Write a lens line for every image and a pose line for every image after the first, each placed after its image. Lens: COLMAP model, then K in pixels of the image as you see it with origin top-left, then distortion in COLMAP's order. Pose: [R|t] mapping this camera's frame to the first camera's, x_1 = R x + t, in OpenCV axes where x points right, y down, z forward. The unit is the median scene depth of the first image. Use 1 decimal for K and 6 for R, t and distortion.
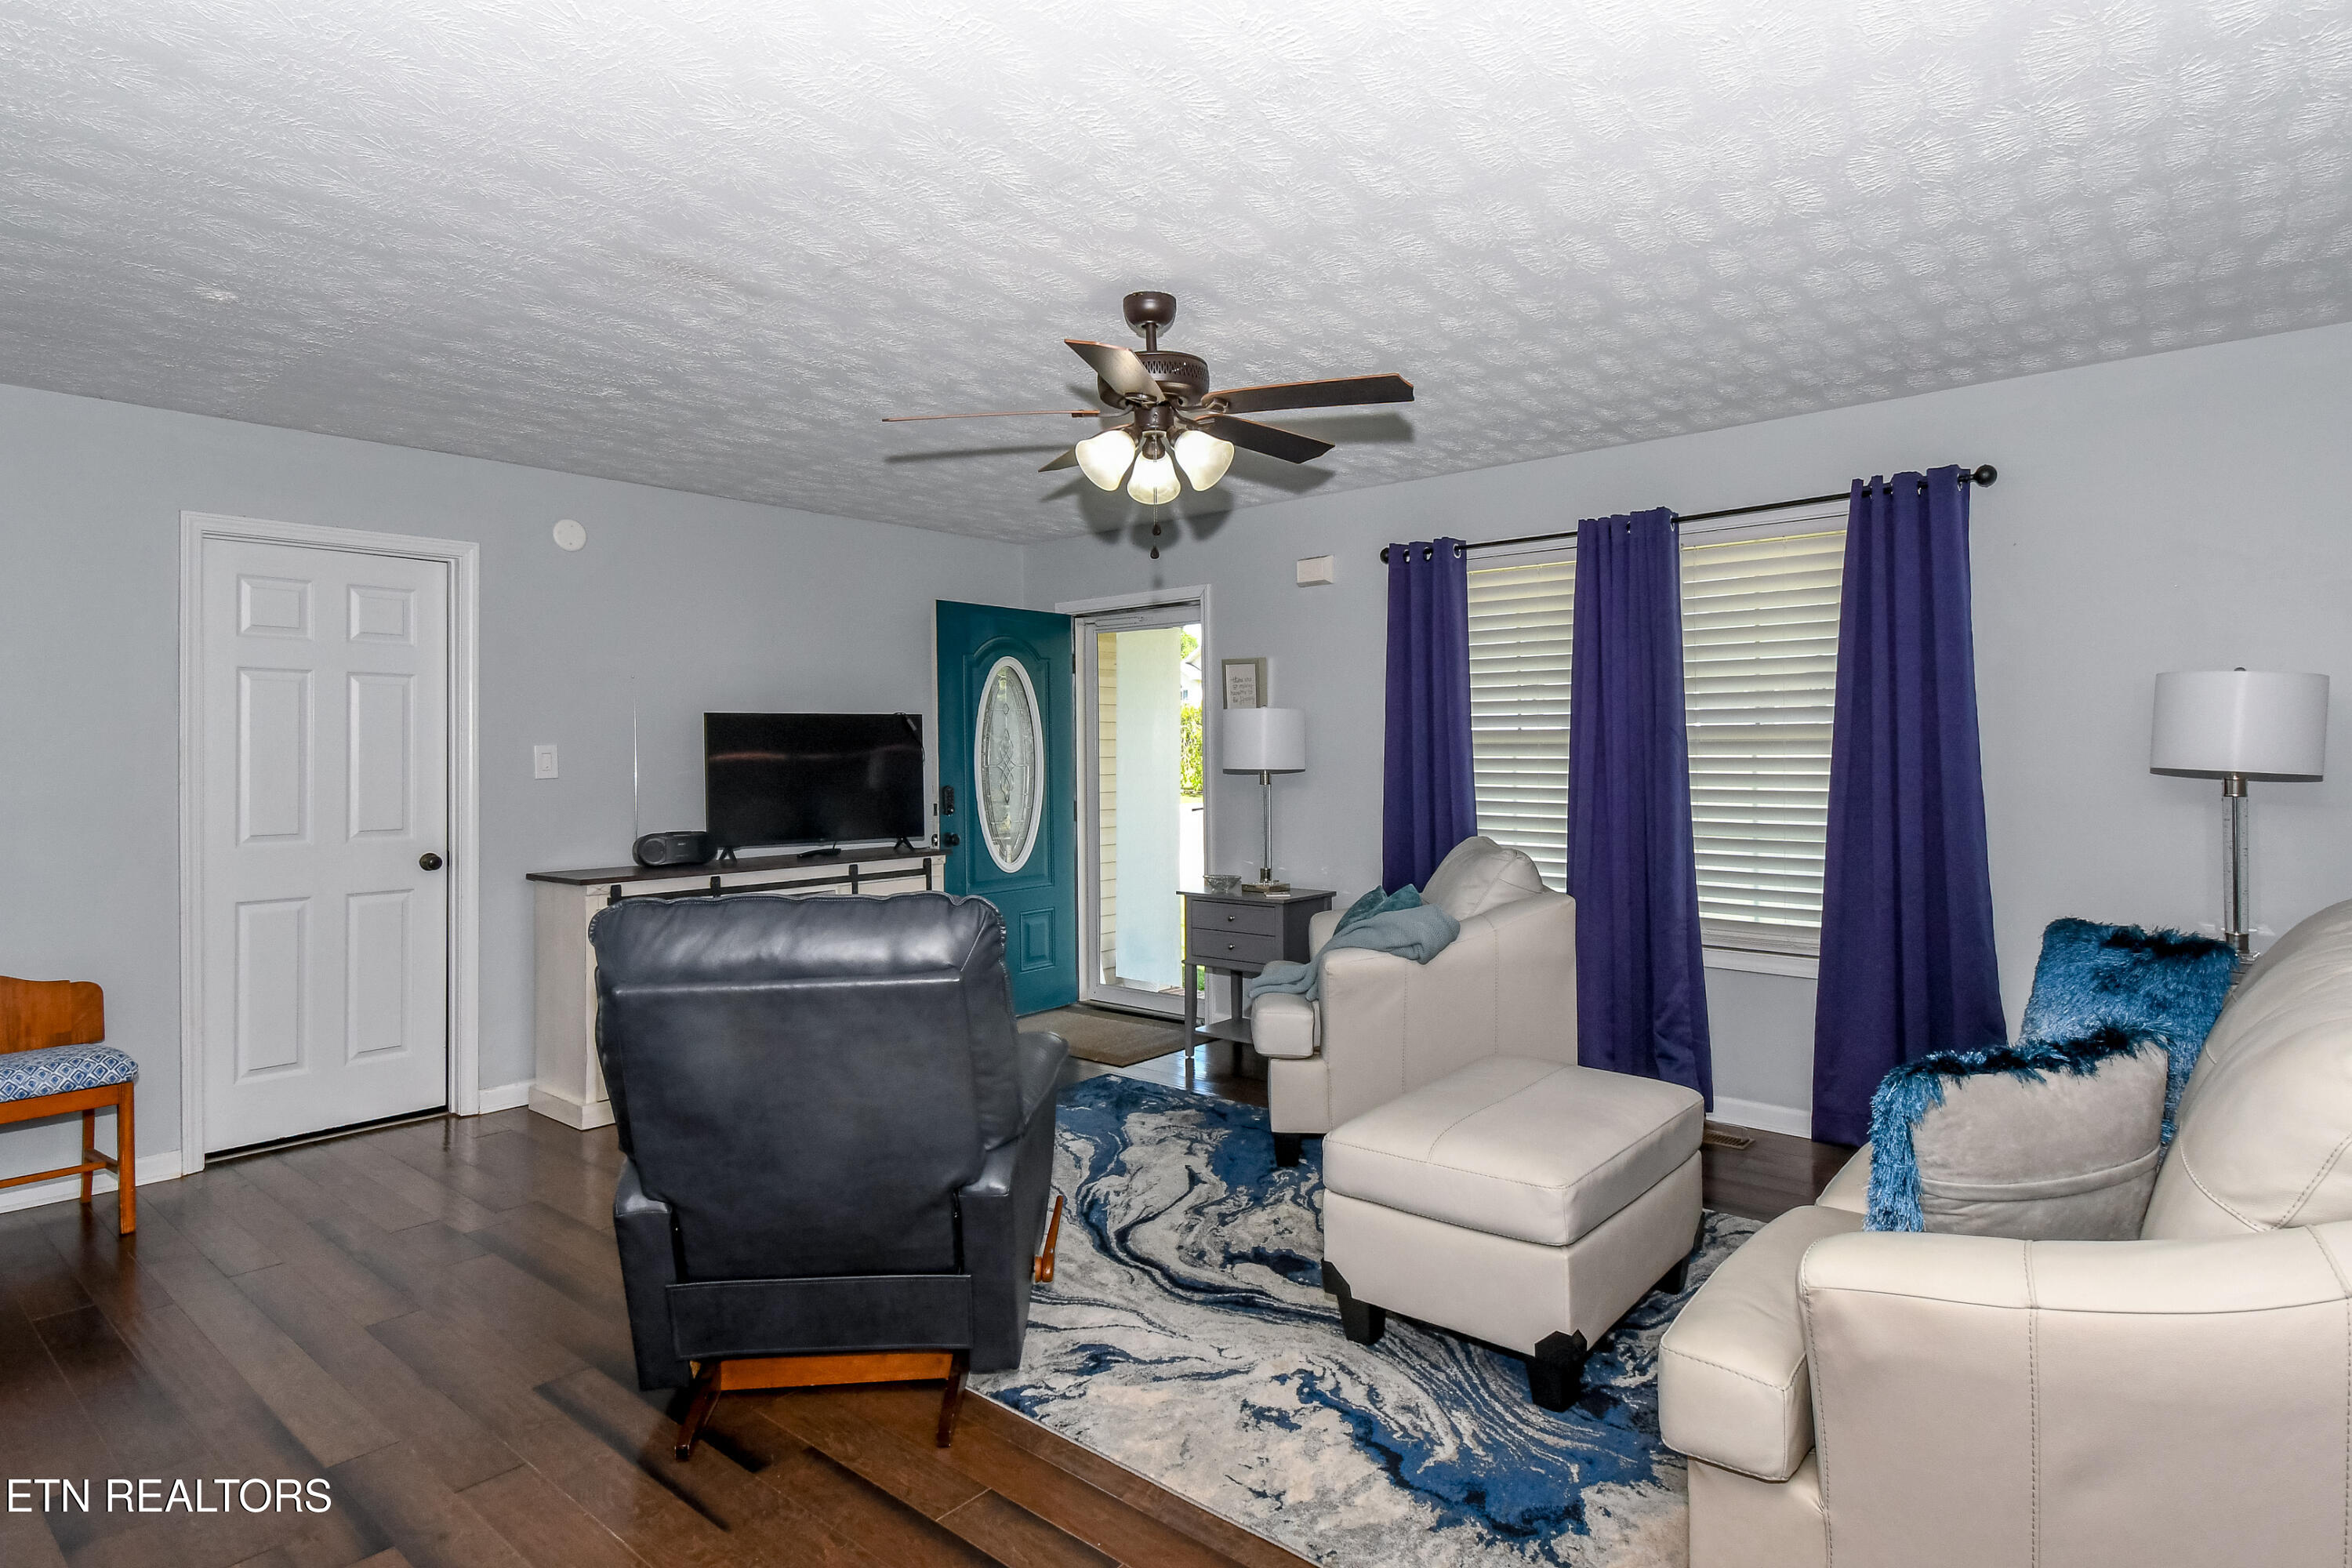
lens RADIAL K [[1287.0, 0, 1147.2], [0, 1287.0, 774.4], [0, 0, 1]] dist [0.011358, -0.000001]
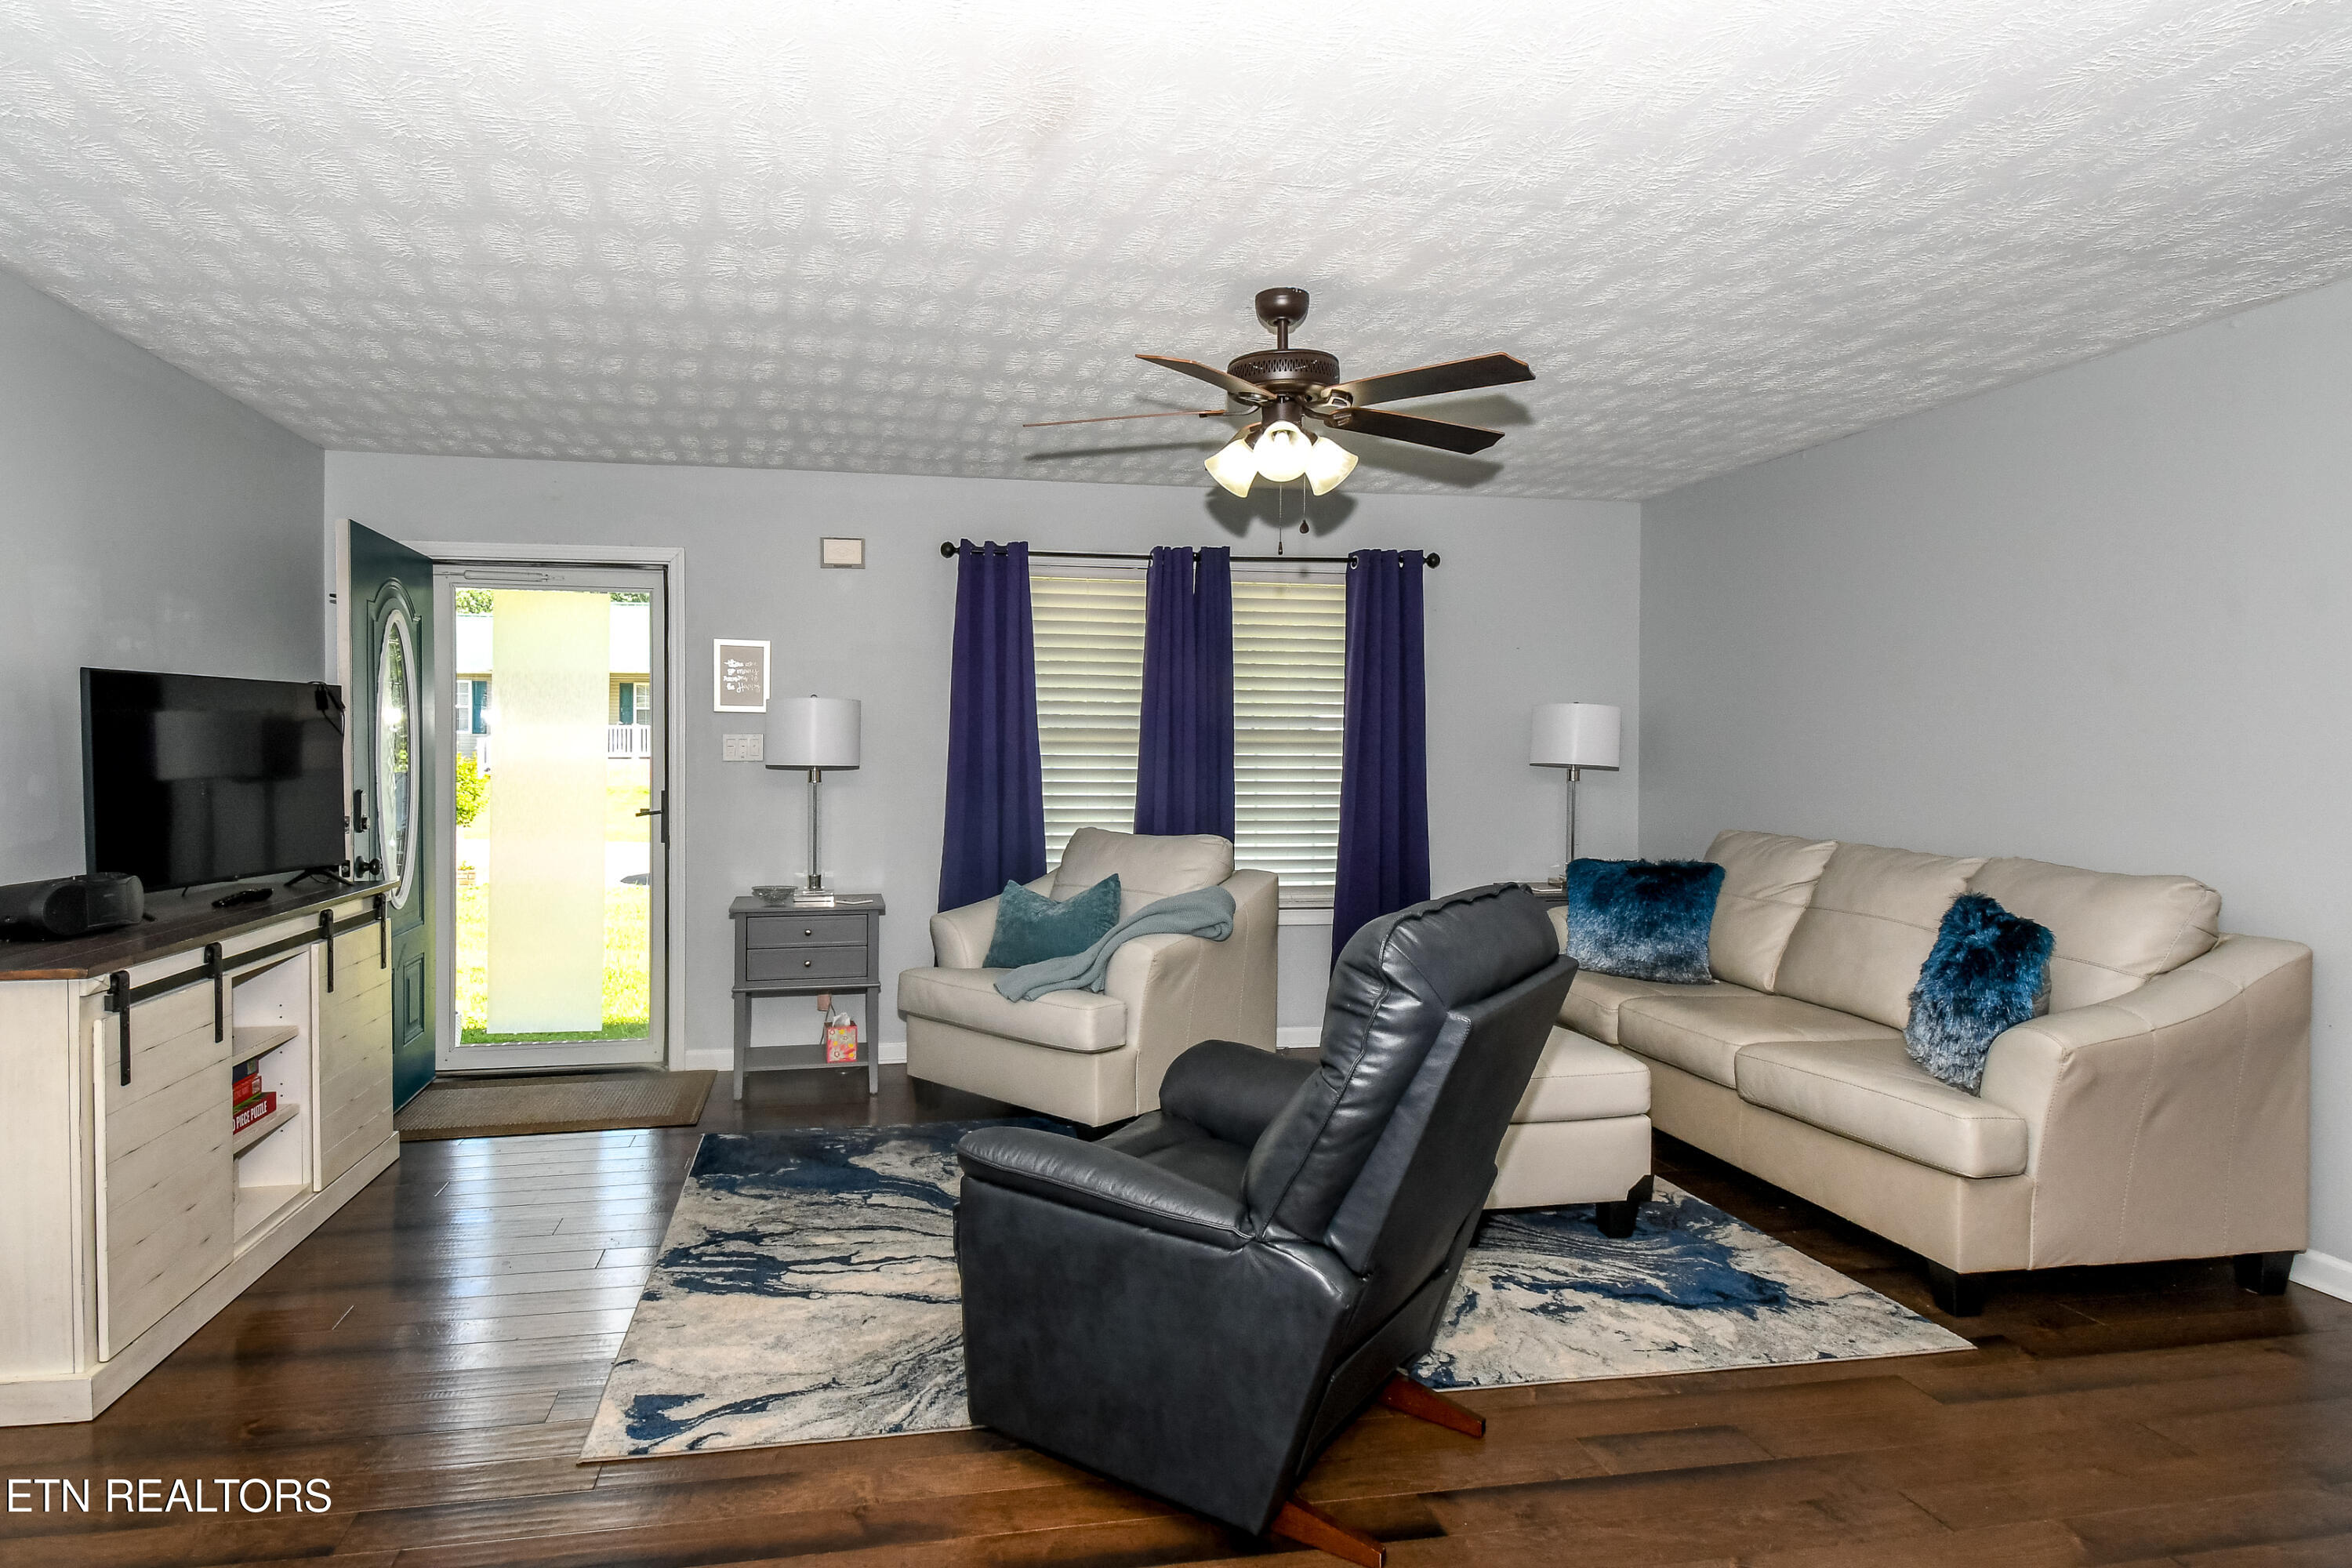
lens RADIAL K [[1287.0, 0, 1147.2], [0, 1287.0, 774.4], [0, 0, 1]] dist [0.011358, -0.000001]
pose [[0.622153, -0.000069, 0.782896, -0.987942], [0.005733, 0.999974, -0.004468, 0.016699], [-0.782875, 0.007268, 0.622137, 0.529311]]
